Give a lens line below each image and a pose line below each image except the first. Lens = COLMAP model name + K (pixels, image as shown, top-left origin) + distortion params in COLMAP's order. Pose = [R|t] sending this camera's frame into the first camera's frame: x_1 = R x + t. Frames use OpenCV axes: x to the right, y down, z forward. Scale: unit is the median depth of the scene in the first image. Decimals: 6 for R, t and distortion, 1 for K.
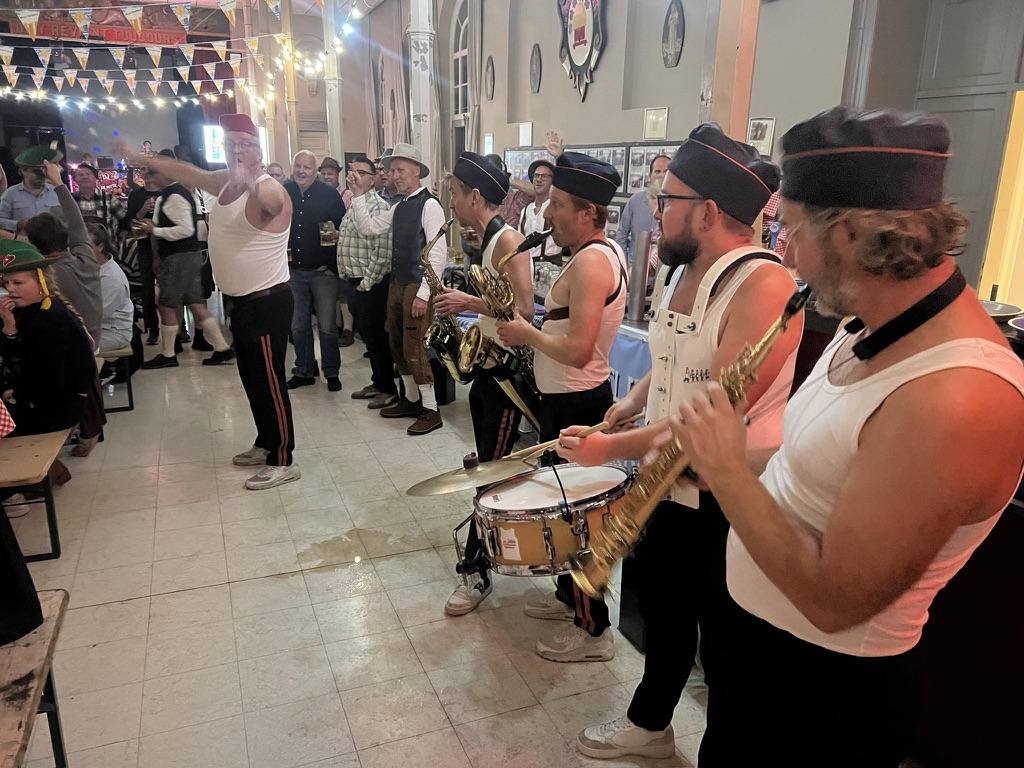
lens RADIAL K [[765.1, 0, 510.3], [0, 765.1, 383.4], [0, 0, 1]] dist [0.009851, 0.003191]
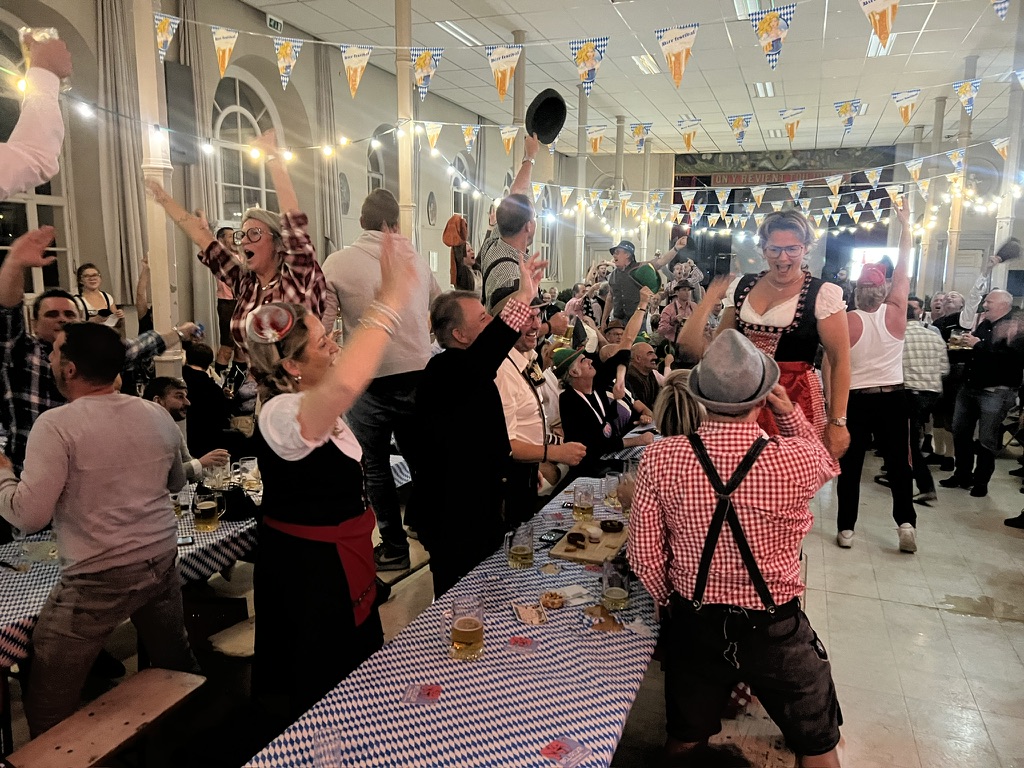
lens RADIAL K [[765.1, 0, 510.7], [0, 765.1, 384.0], [0, 0, 1]] dist [0.009851, 0.003191]
pose [[0.722288, 0.088979, -0.685844, 0.019853], [-0.183823, 0.980717, -0.066356, 0.023095], [0.666715, 0.174002, 0.724717, -0.140973]]
